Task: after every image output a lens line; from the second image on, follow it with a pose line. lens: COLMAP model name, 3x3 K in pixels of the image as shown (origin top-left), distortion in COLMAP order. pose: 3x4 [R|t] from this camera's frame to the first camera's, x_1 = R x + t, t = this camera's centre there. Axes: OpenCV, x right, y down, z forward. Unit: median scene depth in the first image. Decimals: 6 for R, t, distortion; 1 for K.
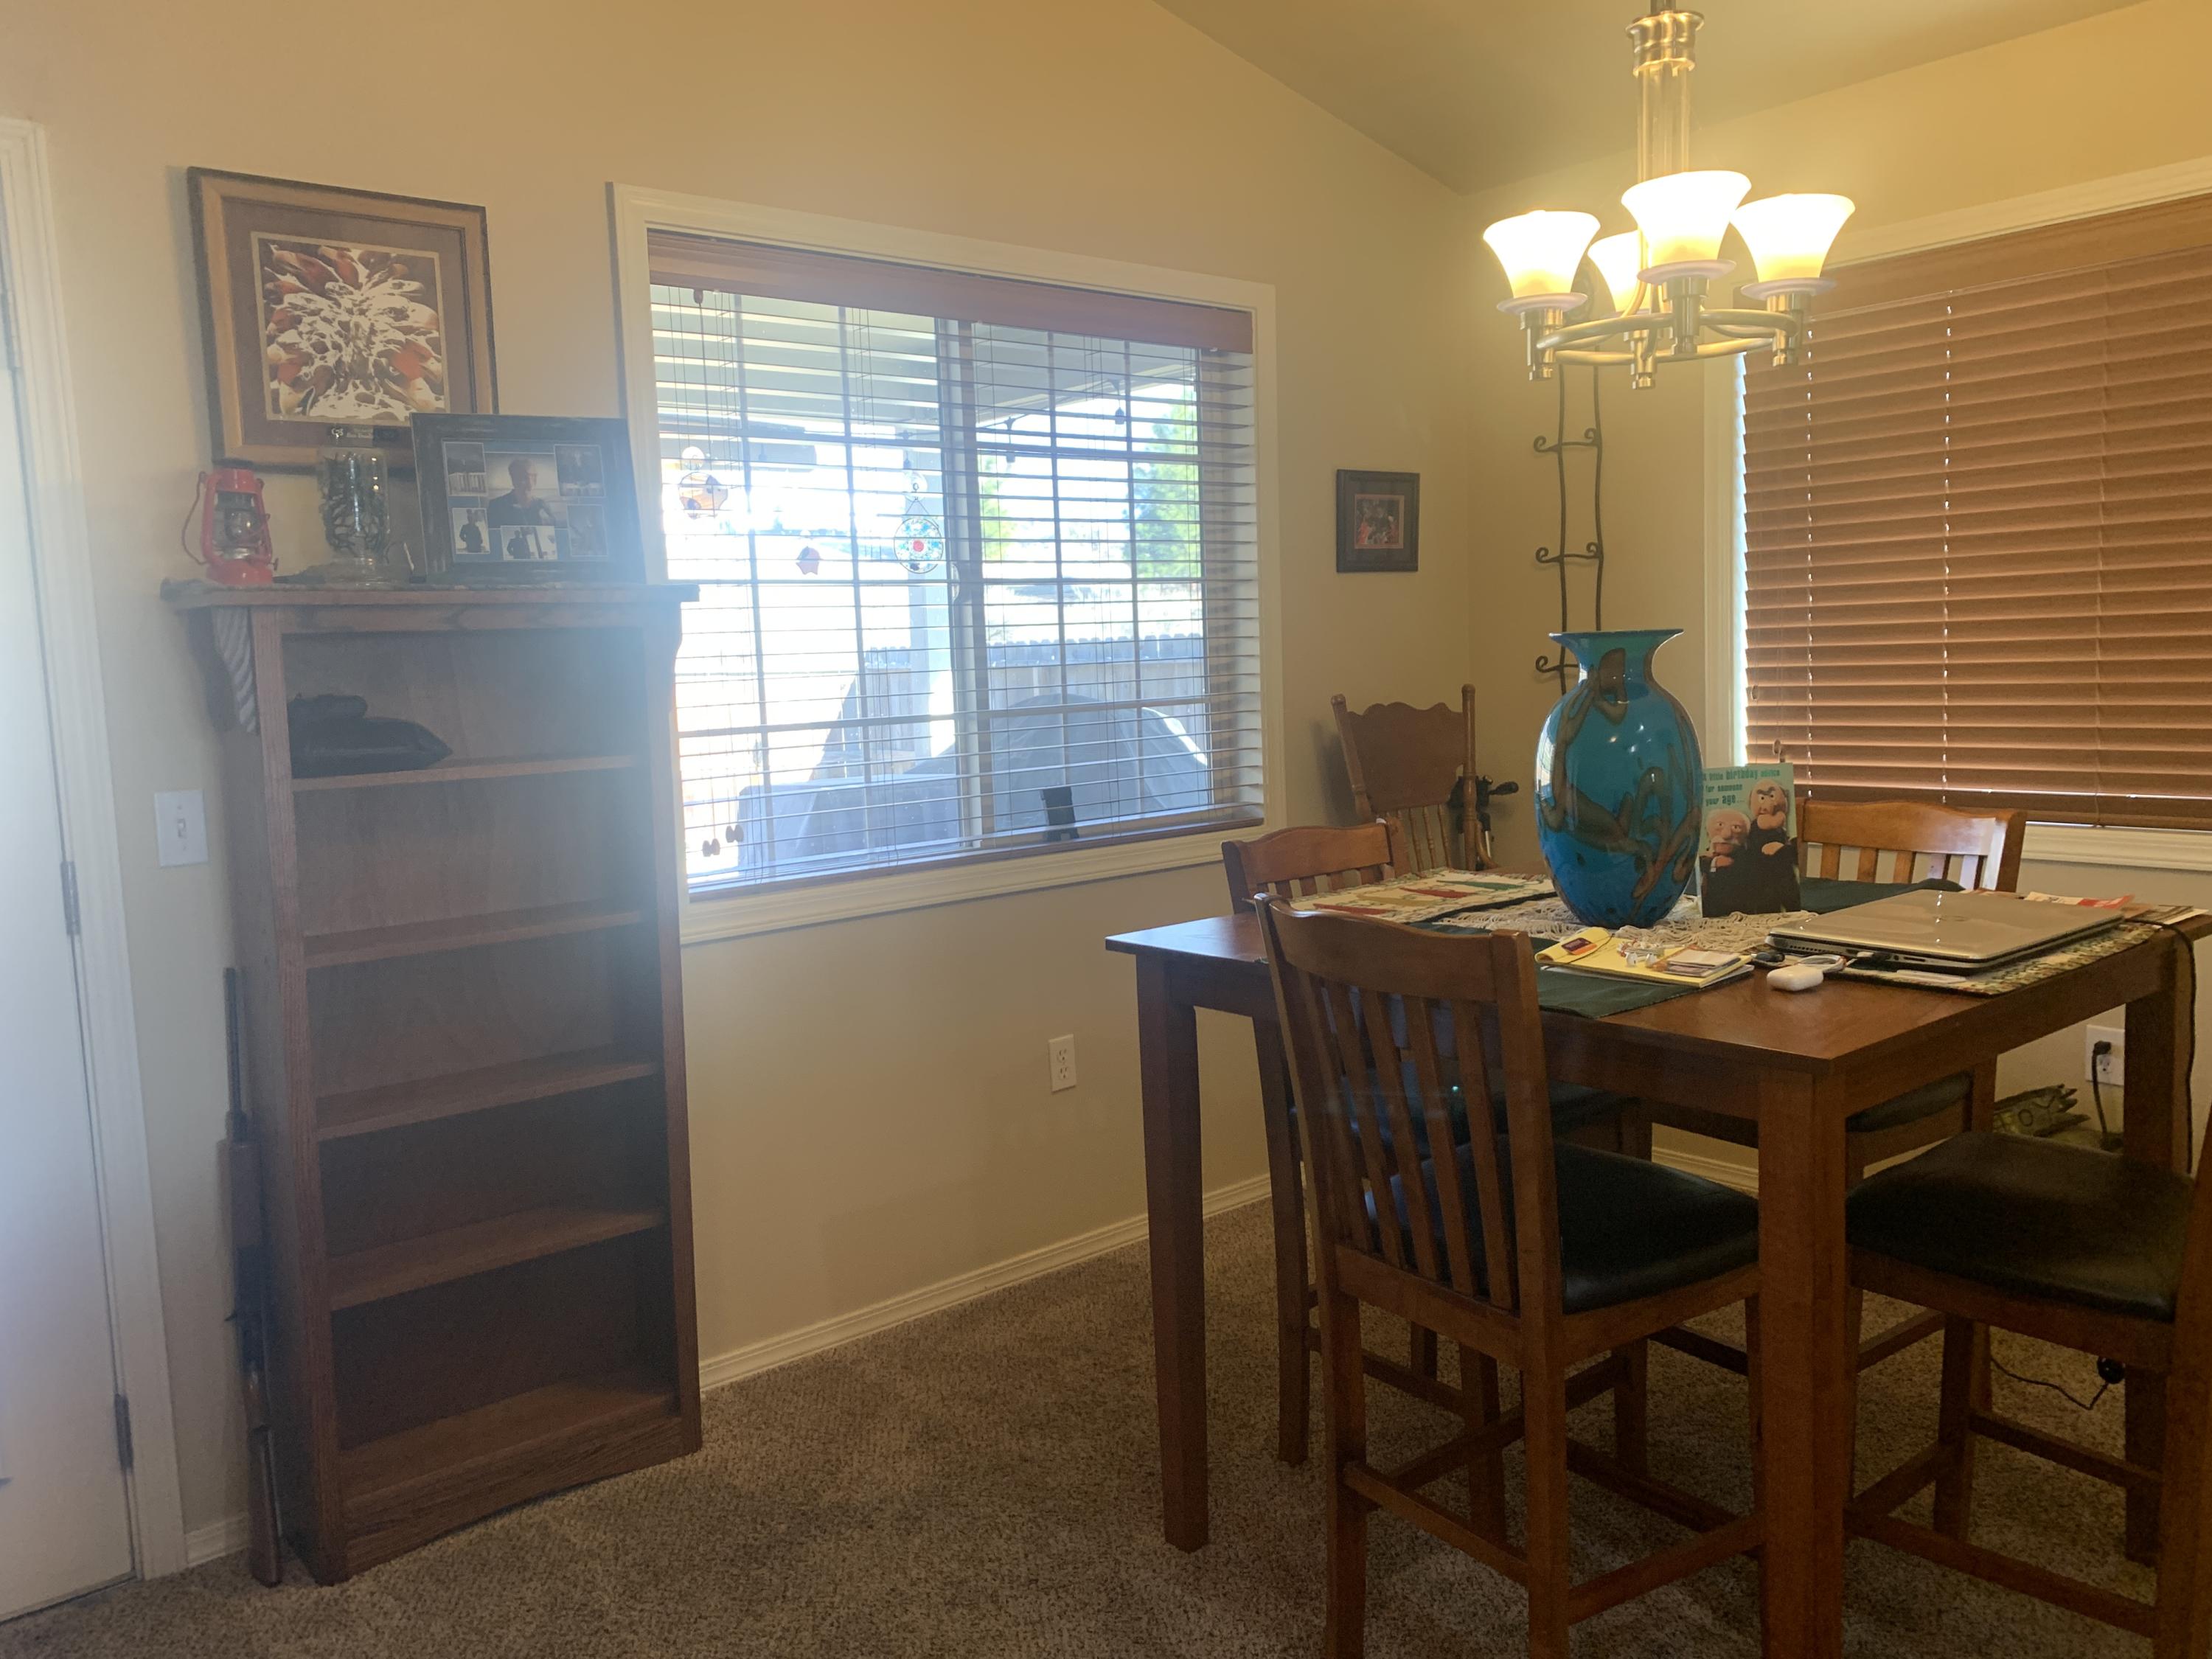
lens RADIAL K [[1692.3, 0, 1103.8], [0, 1692.3, 826.0], [0, 0, 1]] dist [0.054215, -0.066417]
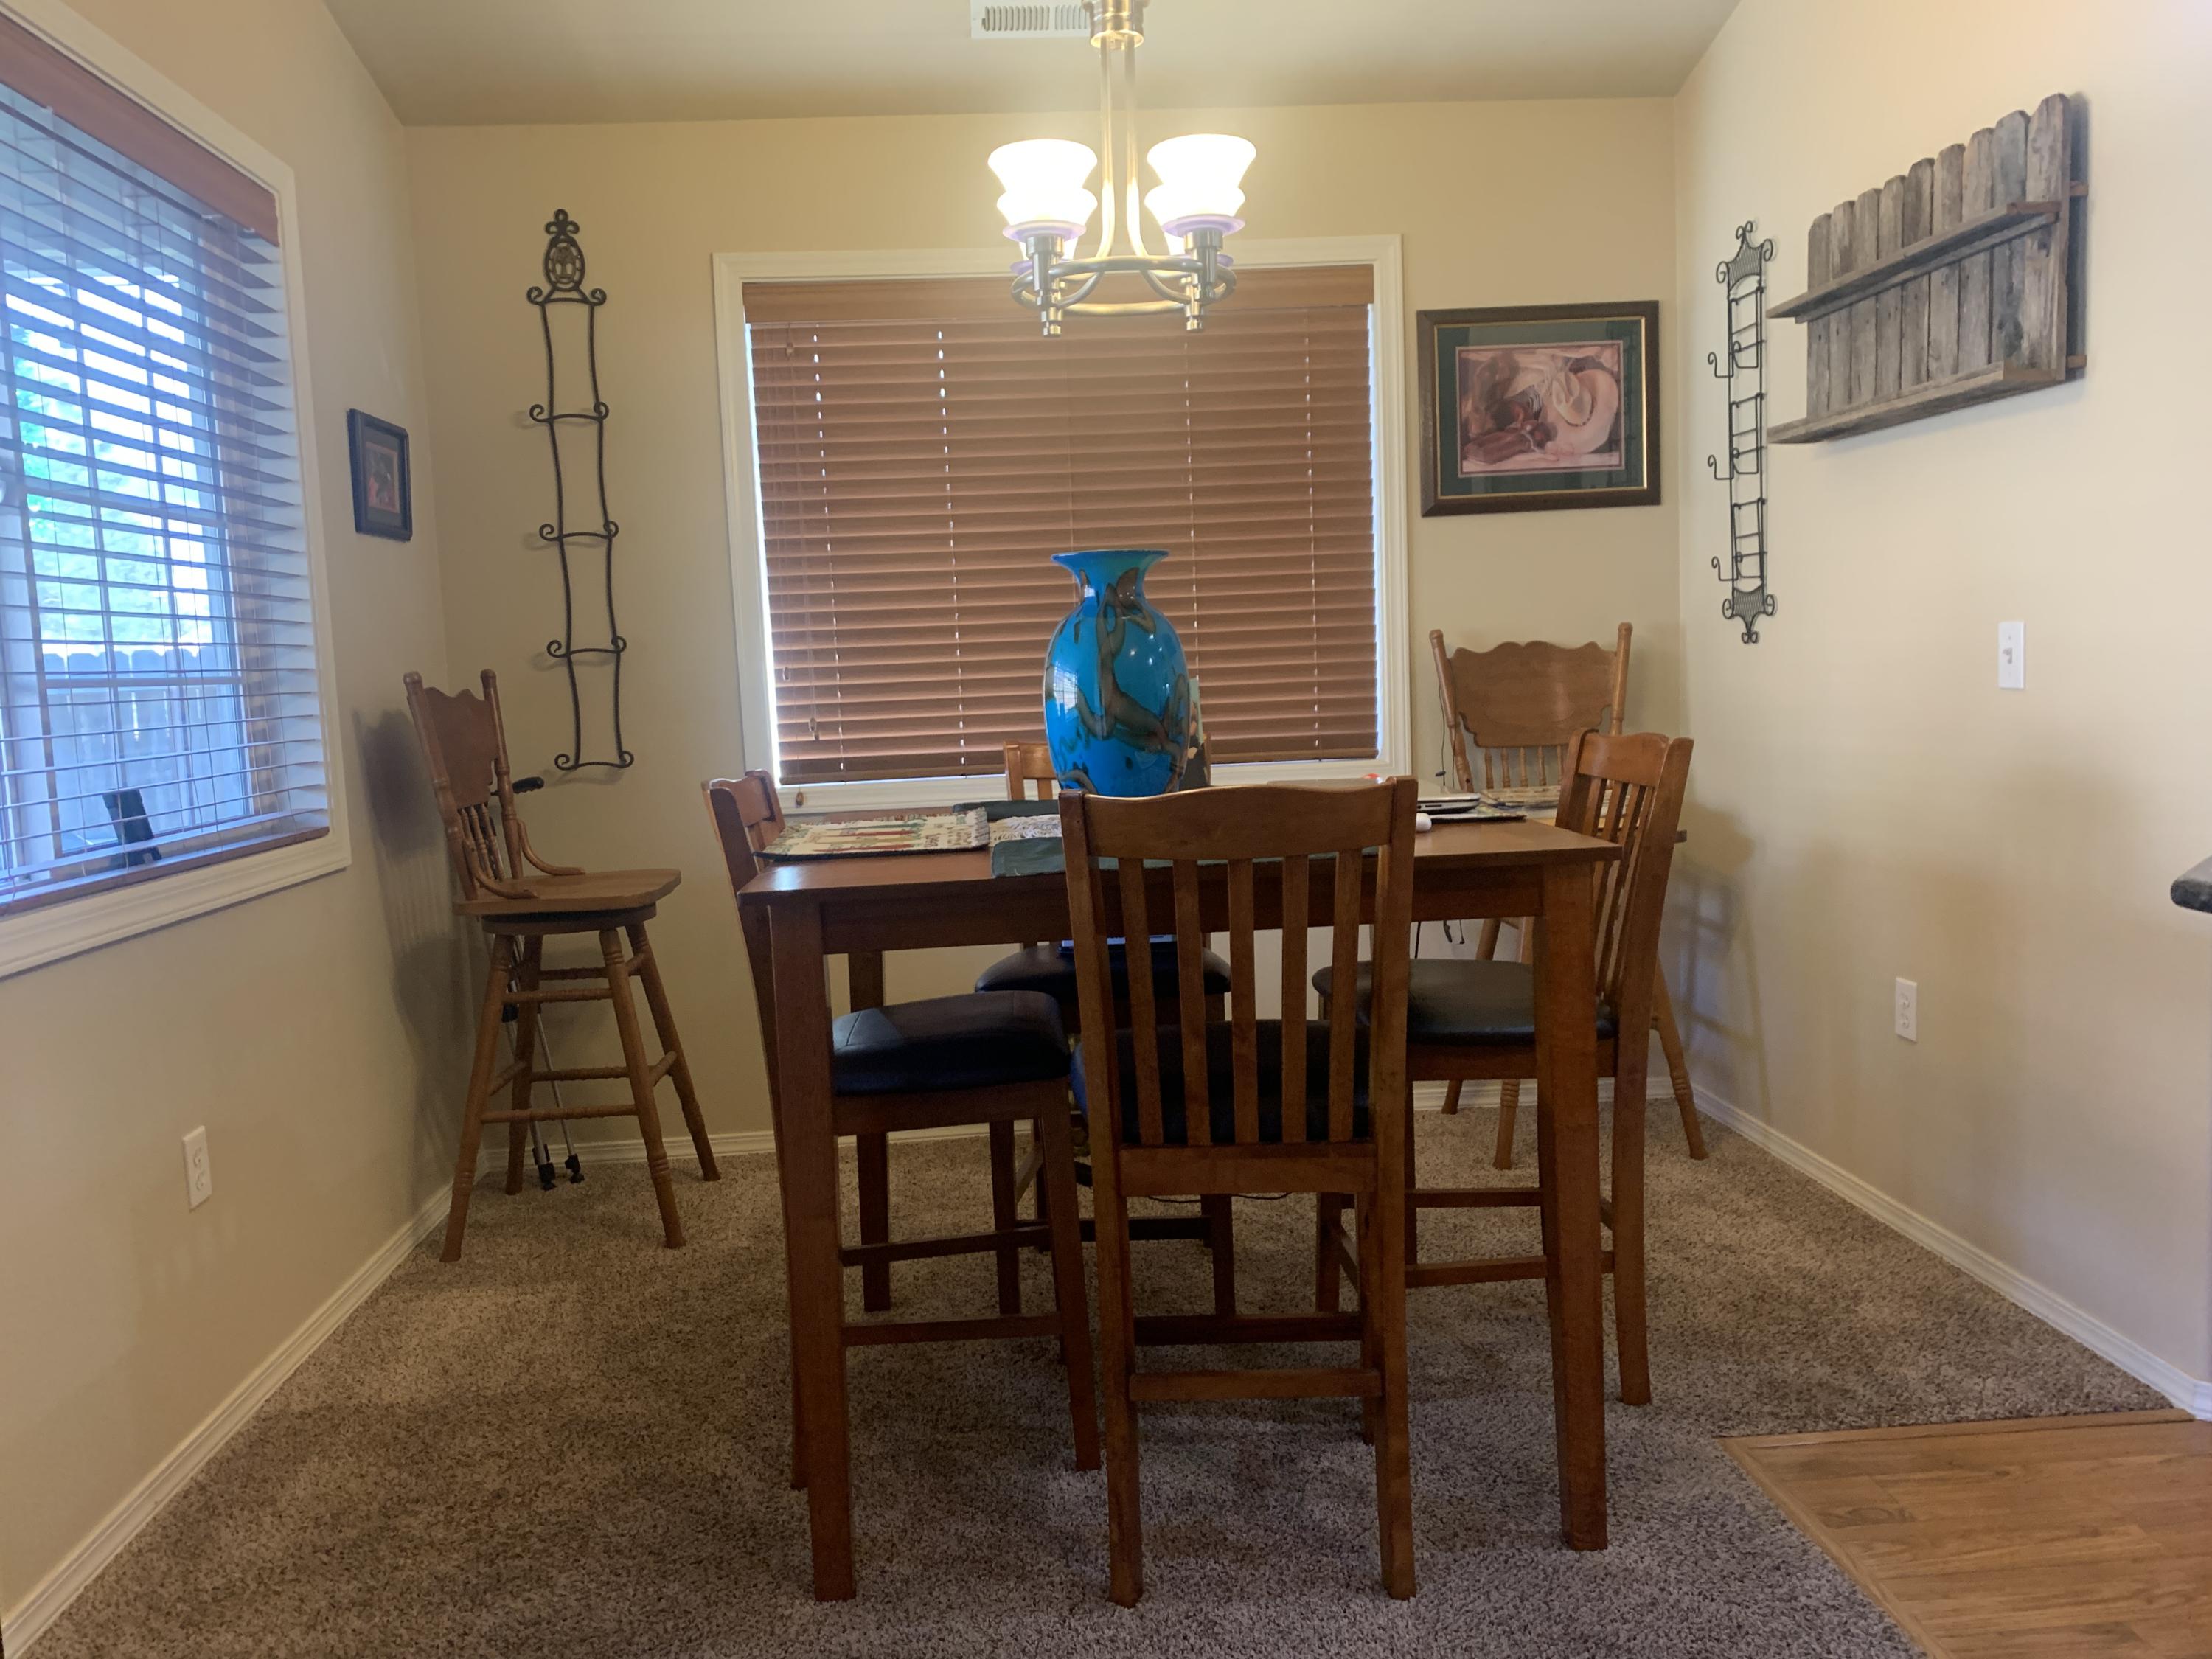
lens RADIAL K [[1692.3, 0, 1102.5], [0, 1692.3, 828.8], [0, 0, 1]] dist [0.054215, -0.066417]
pose [[0.593630, -0.066139, 0.802015, -0.368921], [0.104567, 0.994507, 0.004615, 0.034322], [-0.797915, 0.081125, 0.597286, 0.243167]]
